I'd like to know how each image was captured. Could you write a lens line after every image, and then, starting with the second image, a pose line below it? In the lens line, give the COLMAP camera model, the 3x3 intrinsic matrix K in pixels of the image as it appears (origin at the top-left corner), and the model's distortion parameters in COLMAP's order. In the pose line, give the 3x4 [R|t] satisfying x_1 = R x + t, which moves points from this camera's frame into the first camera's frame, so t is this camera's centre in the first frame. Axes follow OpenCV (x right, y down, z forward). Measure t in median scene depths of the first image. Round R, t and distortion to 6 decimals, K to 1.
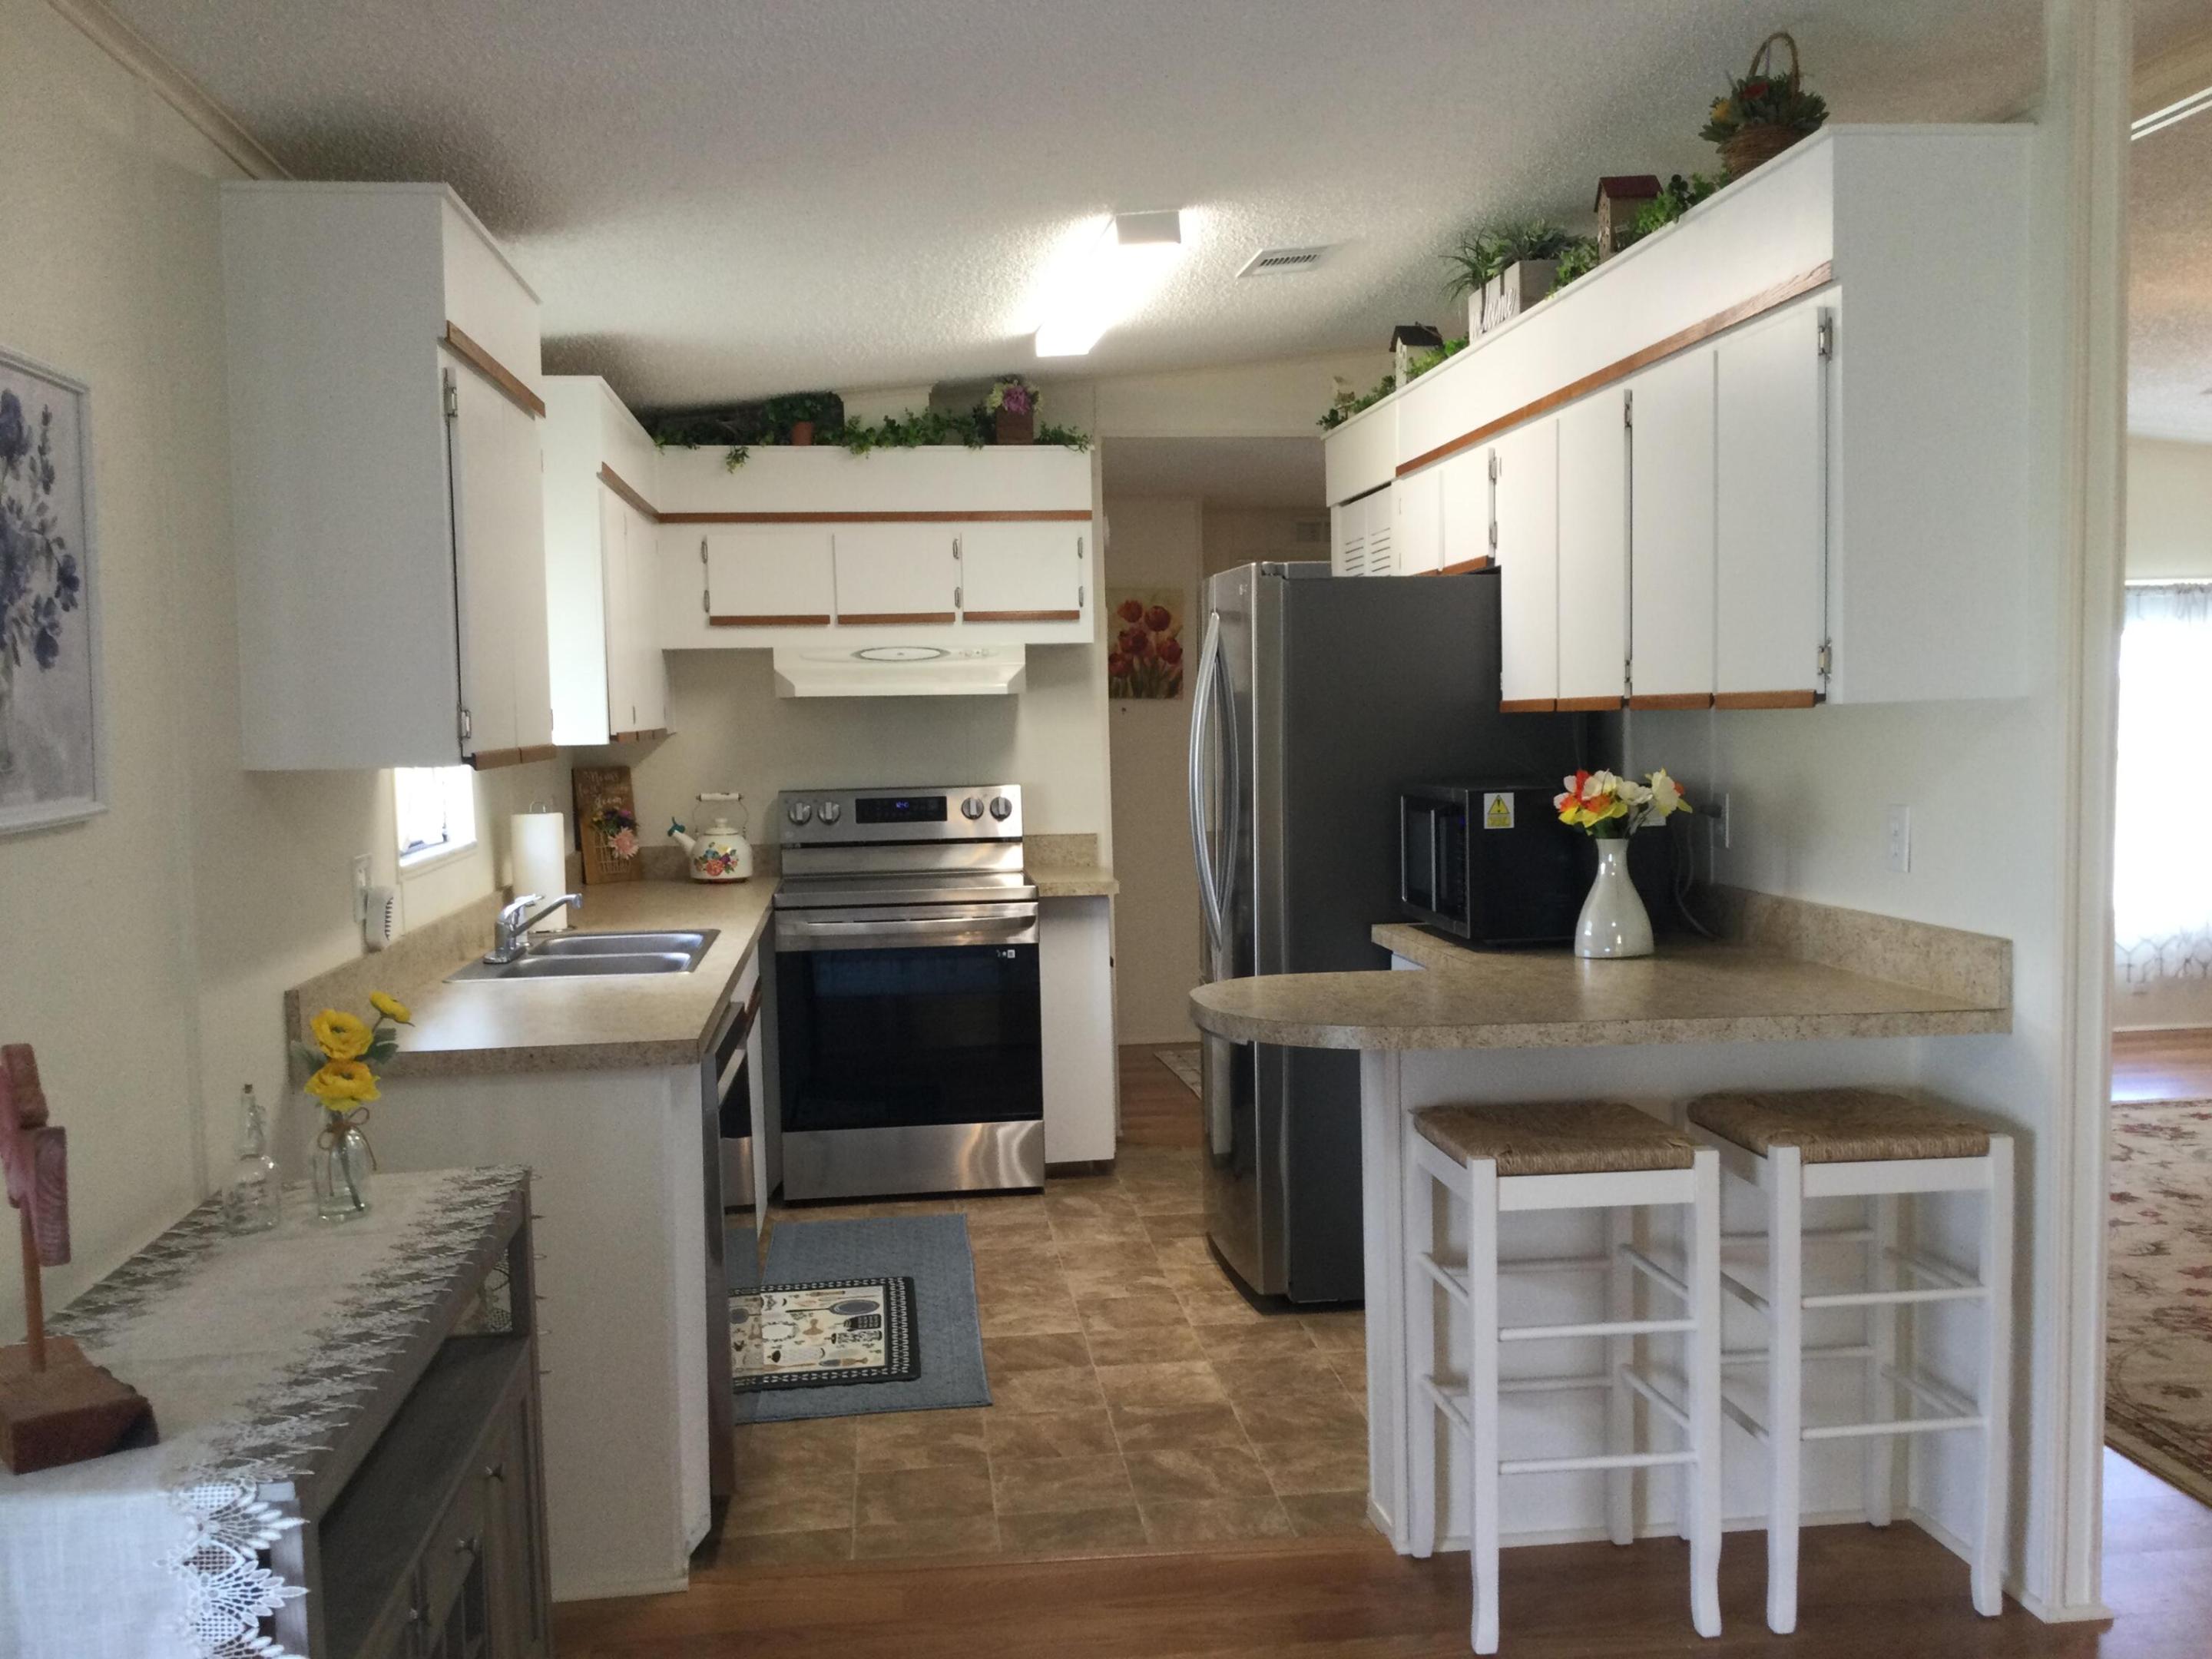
lens RADIAL K [[1994.5, 0, 1114.5], [0, 1994.5, 865.2], [0, 0, 1]] dist [0.116845, -0.219980]
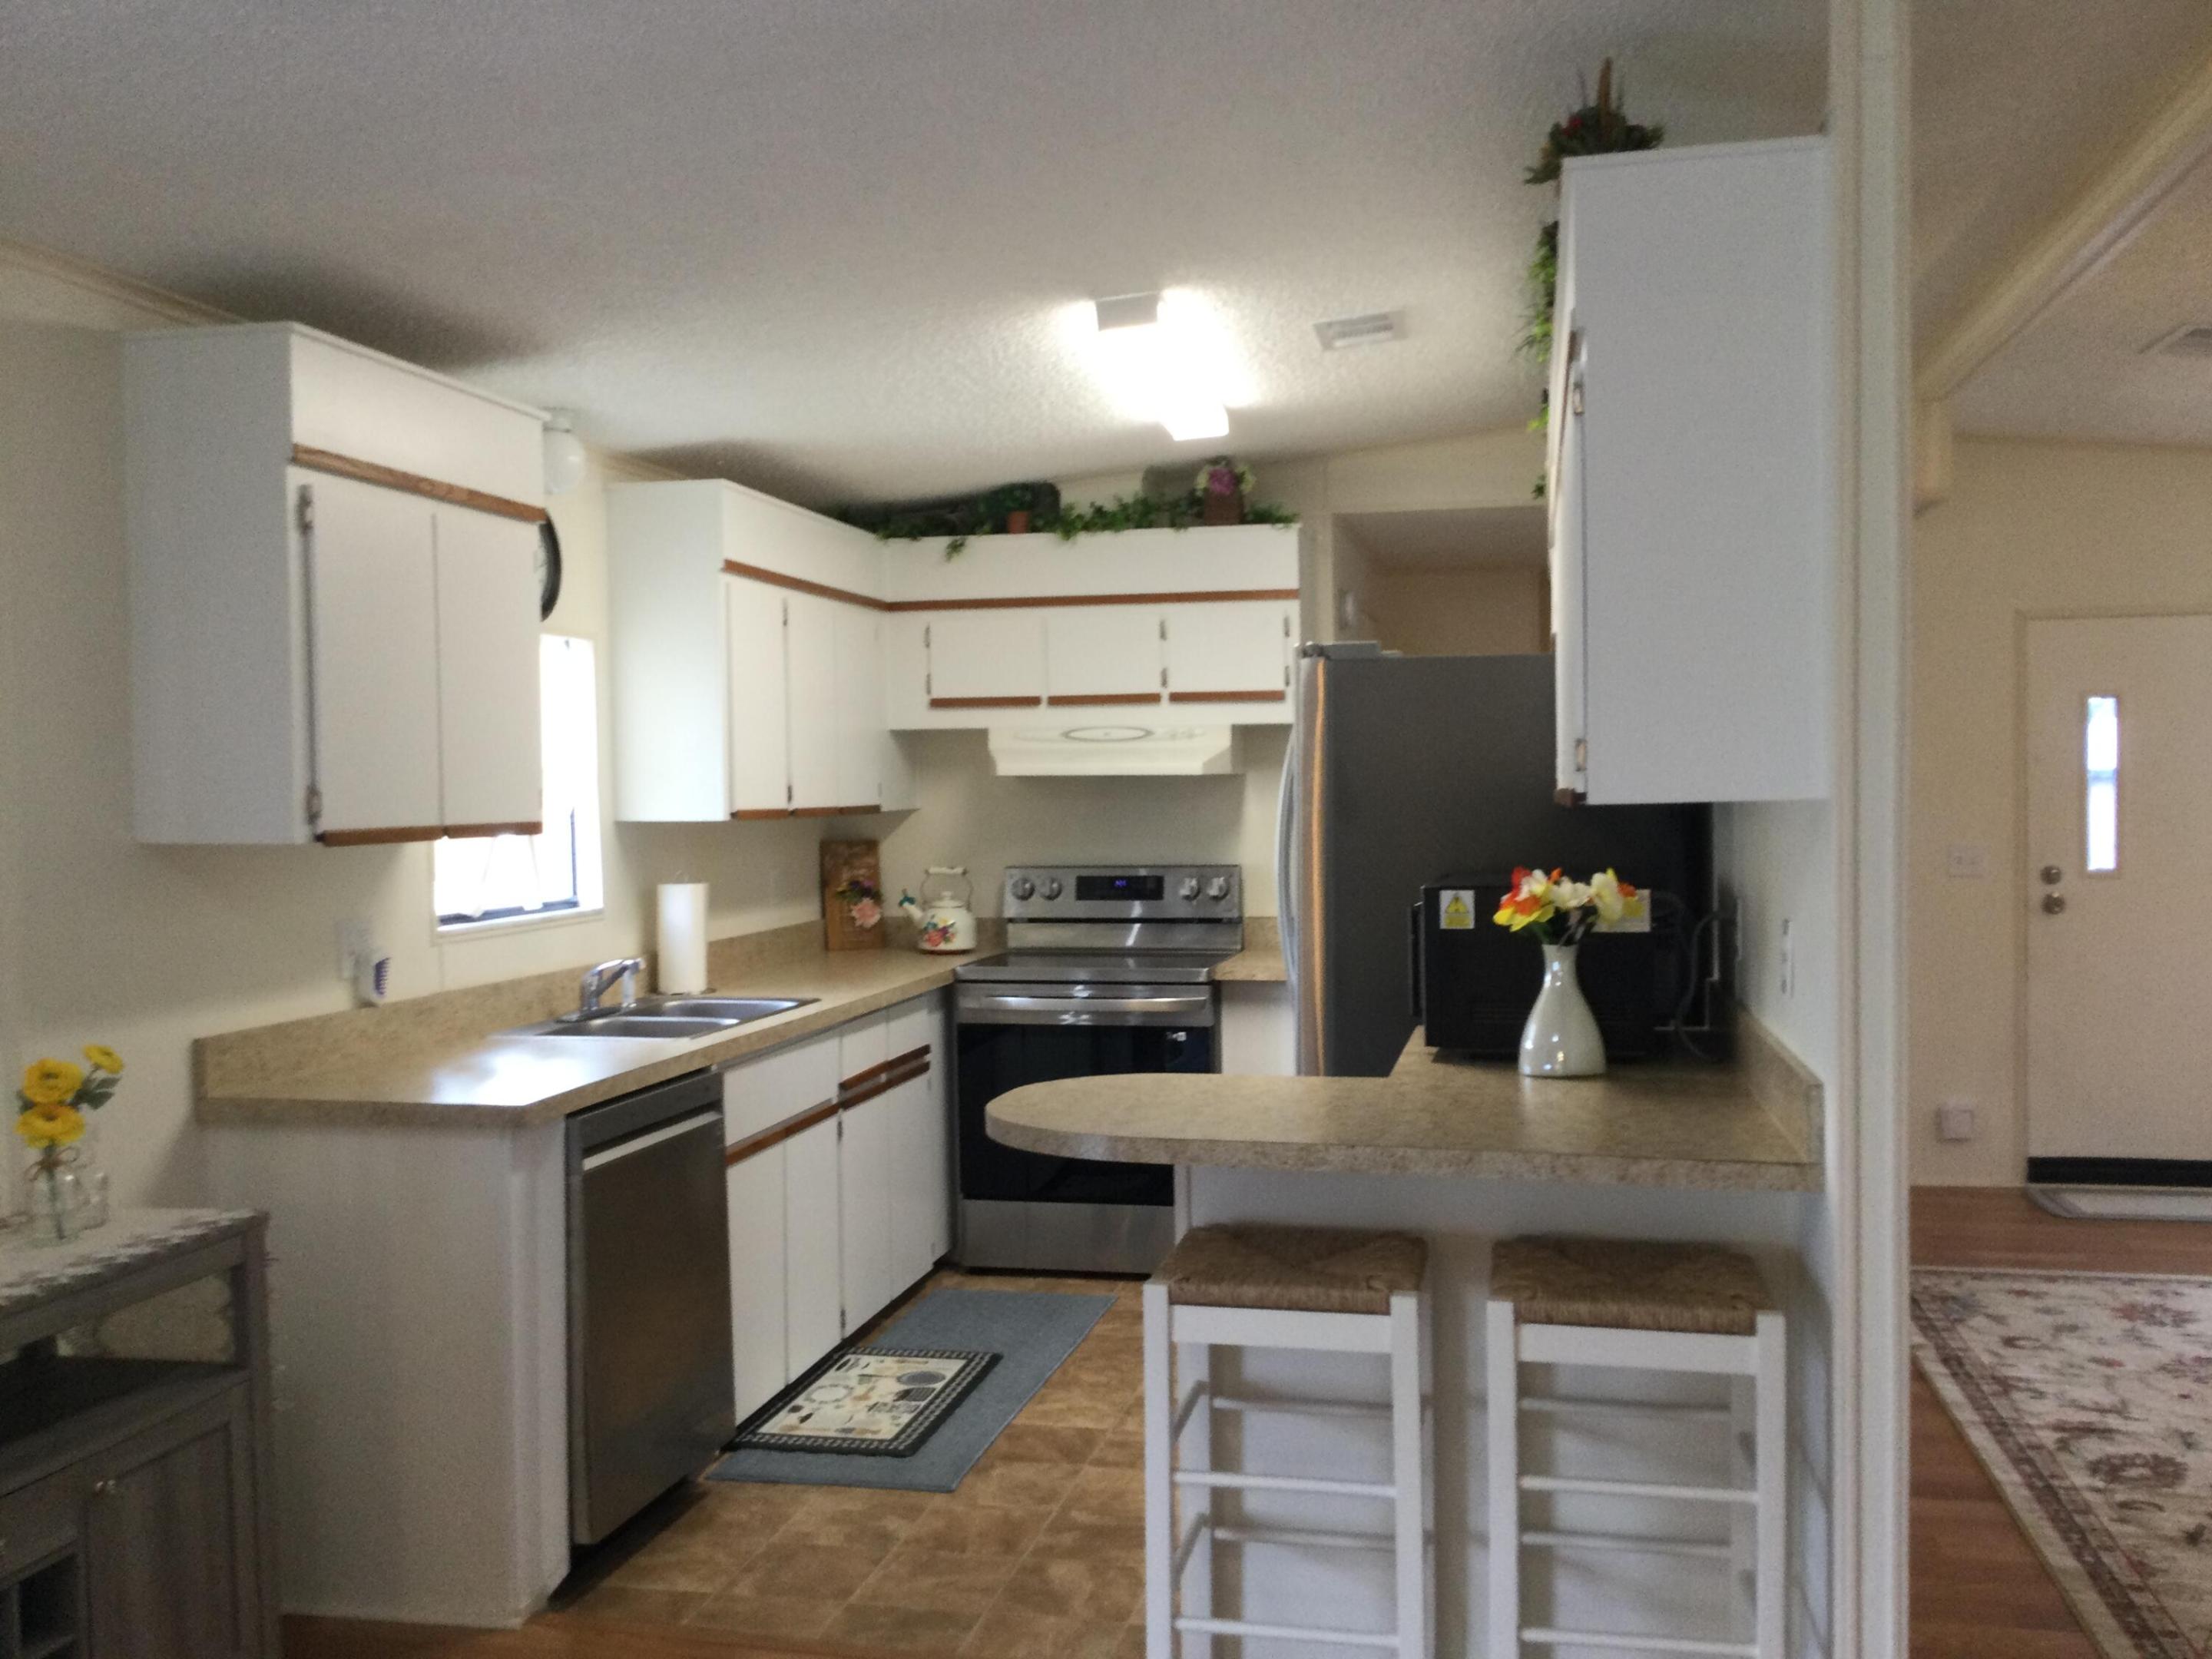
lens RADIAL K [[1987.1, 0, 1107.0], [0, 1987.1, 855.9], [0, 0, 1]] dist [0.099750, -0.170182]
pose [[0.944641, 0.021700, -0.327387, 0.298049], [-0.034651, 0.998829, -0.033776, -0.013226], [0.326270, 0.043250, 0.944287, 0.068556]]
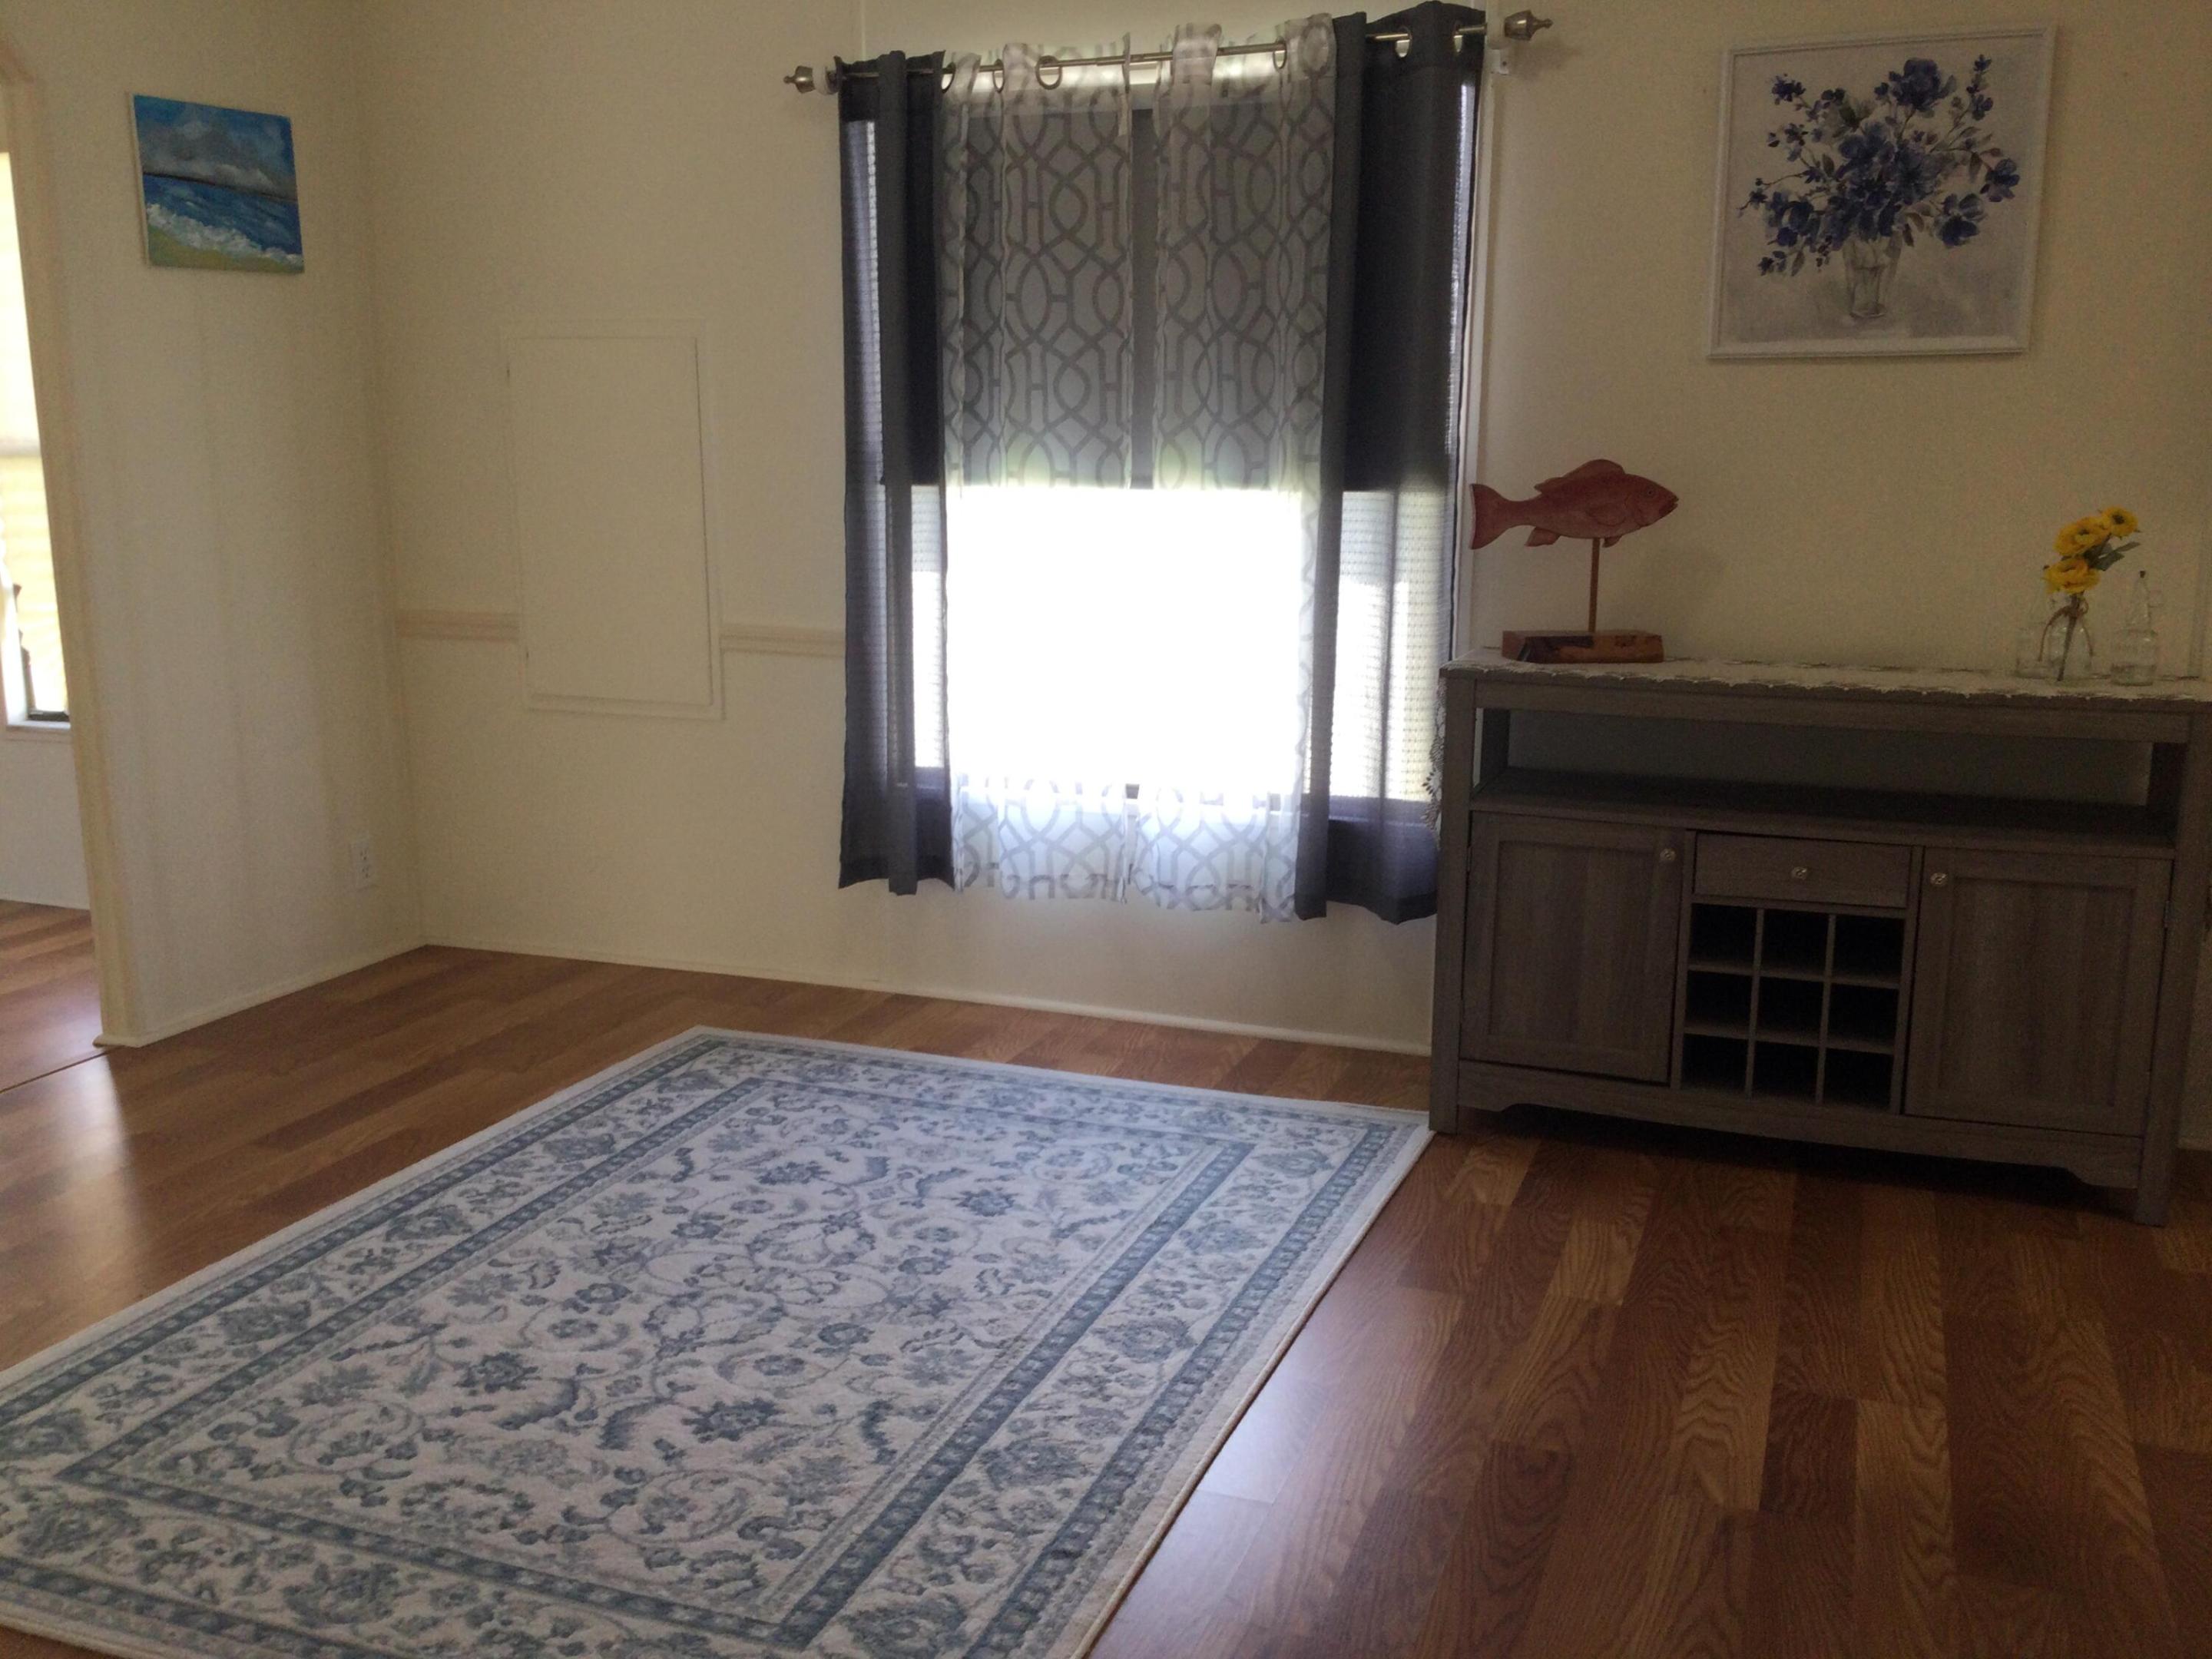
lens RADIAL K [[1994.5, 0, 1114.5], [0, 1994.5, 865.2], [0, 0, 1]] dist [0.116845, -0.219980]
pose [[-0.461328, 0.213868, -0.861067, 0.553886], [-0.059910, 0.960788, 0.270734, -0.012781], [0.885205, 0.176484, -0.430426, 0.578461]]
